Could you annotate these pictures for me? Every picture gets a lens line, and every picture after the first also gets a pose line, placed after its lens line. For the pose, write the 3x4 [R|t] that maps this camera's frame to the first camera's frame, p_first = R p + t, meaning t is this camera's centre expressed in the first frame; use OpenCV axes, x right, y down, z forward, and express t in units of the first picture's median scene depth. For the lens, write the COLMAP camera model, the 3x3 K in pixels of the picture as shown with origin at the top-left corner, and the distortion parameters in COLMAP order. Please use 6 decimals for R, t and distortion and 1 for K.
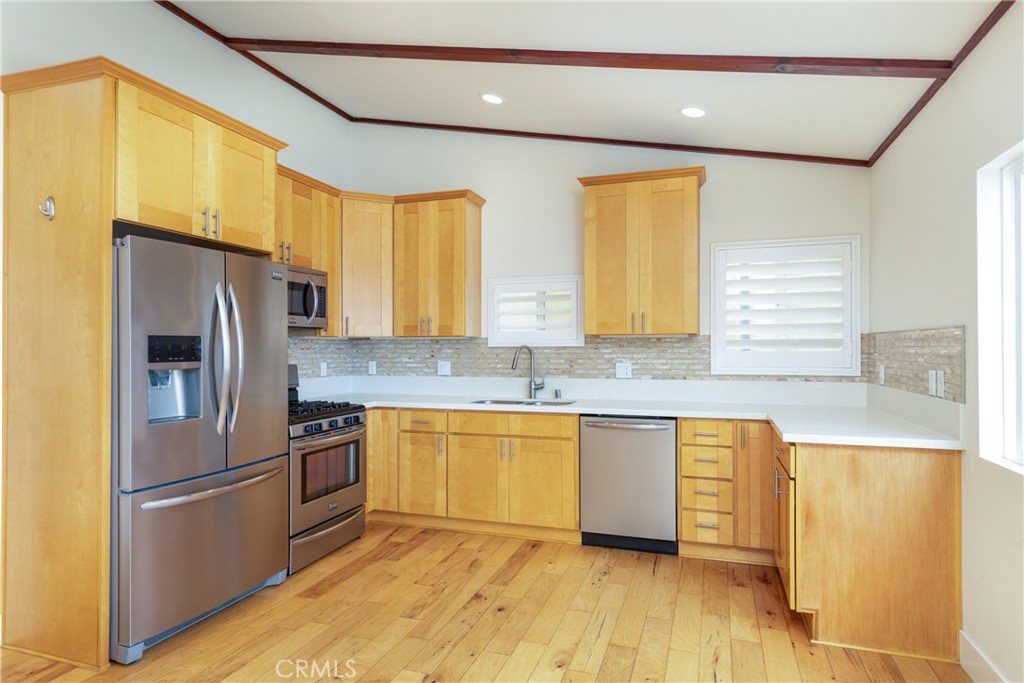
lens RADIAL K [[587.3, 0, 512.0], [0, 587.3, 341.5], [0, 0, 1]] dist [-0.000169, -0.000129]
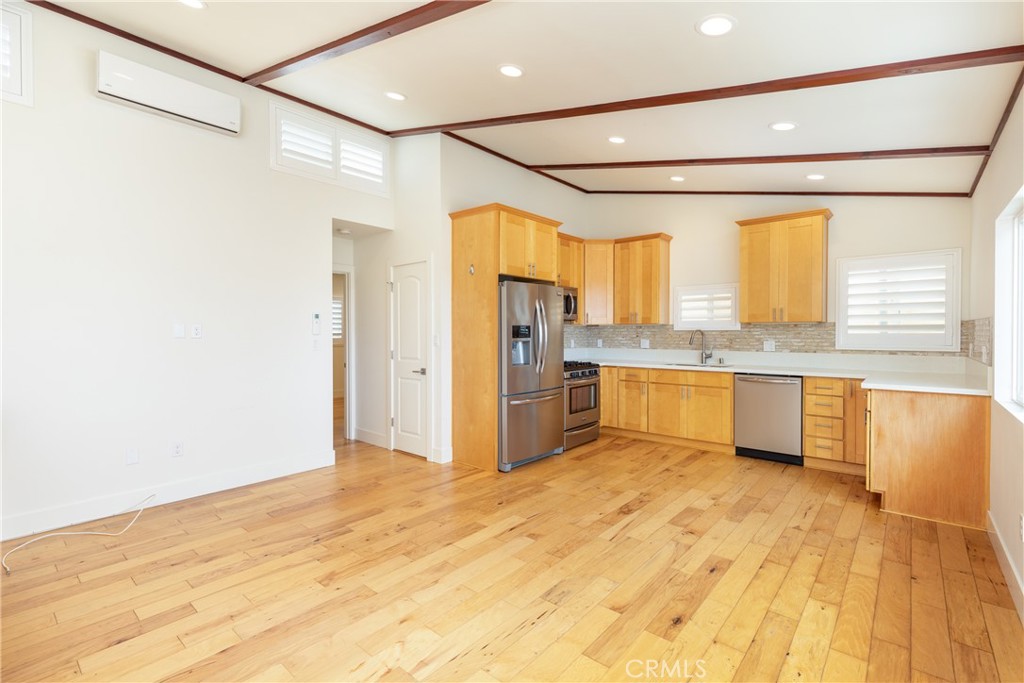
lens RADIAL K [[483.5, 0, 517.3], [0, 483.5, 338.4], [0, 0, 1]] dist [-0.002207, -0.000783]
pose [[0.938616, 0.005012, -0.344928, 0.014551], [0.004100, 0.999662, 0.025683, -0.005483], [0.344940, -0.025521, 0.938278, -0.430222]]
